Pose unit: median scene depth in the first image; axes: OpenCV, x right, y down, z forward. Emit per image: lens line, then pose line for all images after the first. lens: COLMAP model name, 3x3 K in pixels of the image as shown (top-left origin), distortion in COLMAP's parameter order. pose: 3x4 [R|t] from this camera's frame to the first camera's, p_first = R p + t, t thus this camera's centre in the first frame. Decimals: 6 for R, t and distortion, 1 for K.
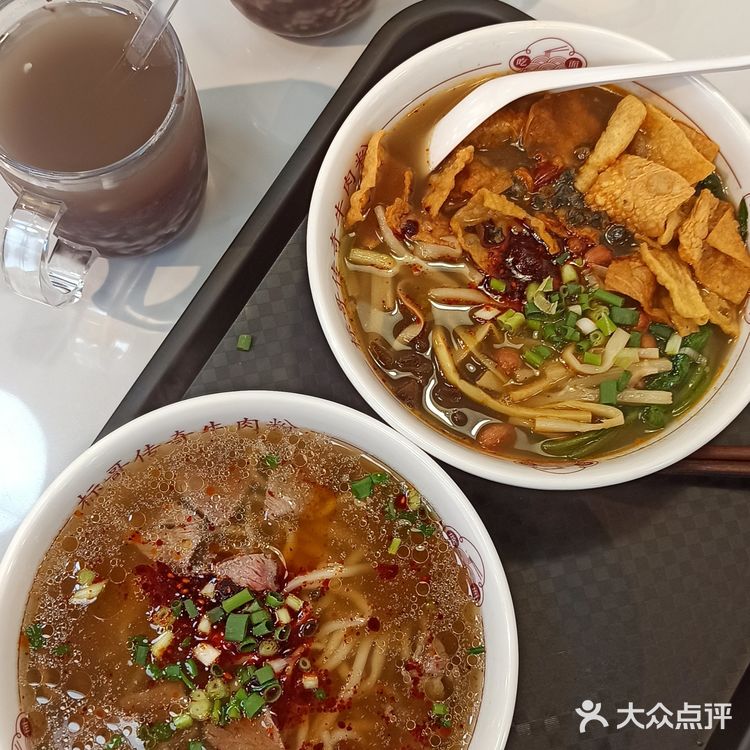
lens RADIAL K [[1200.1, 0, 375.0], [0, 1200.1, 375.0], [0, 0, 1]] dist [0.018471, -0.040414]
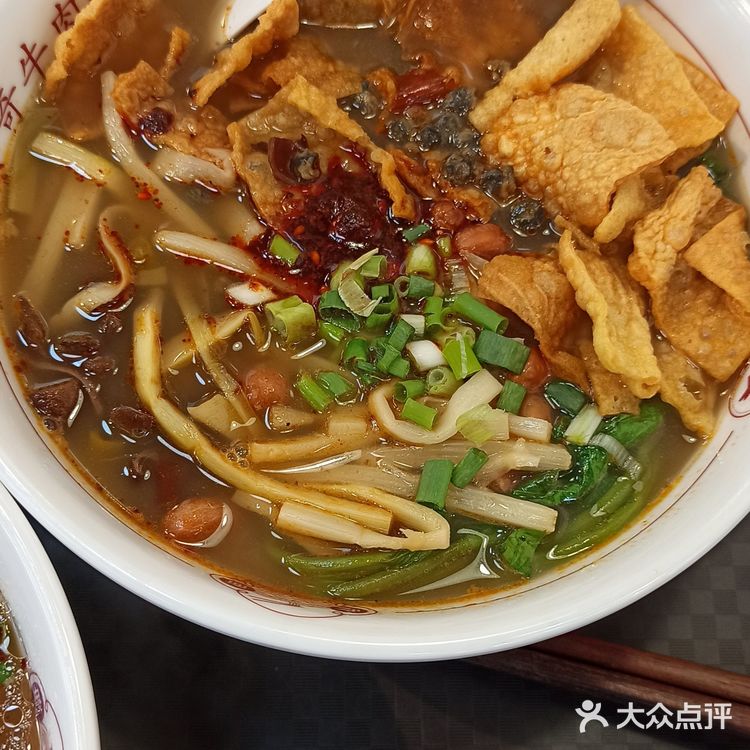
lens RADIAL K [[1200.1, 0, 375.0], [0, 1200.1, 375.0], [0, 0, 1]] dist [0.018471, -0.040414]
pose [[0.975884, 0.211467, -0.054150, 0.183600], [-0.217086, 0.966185, -0.139140, 0.045323], [0.022896, 0.147539, 0.988791, 0.479984]]
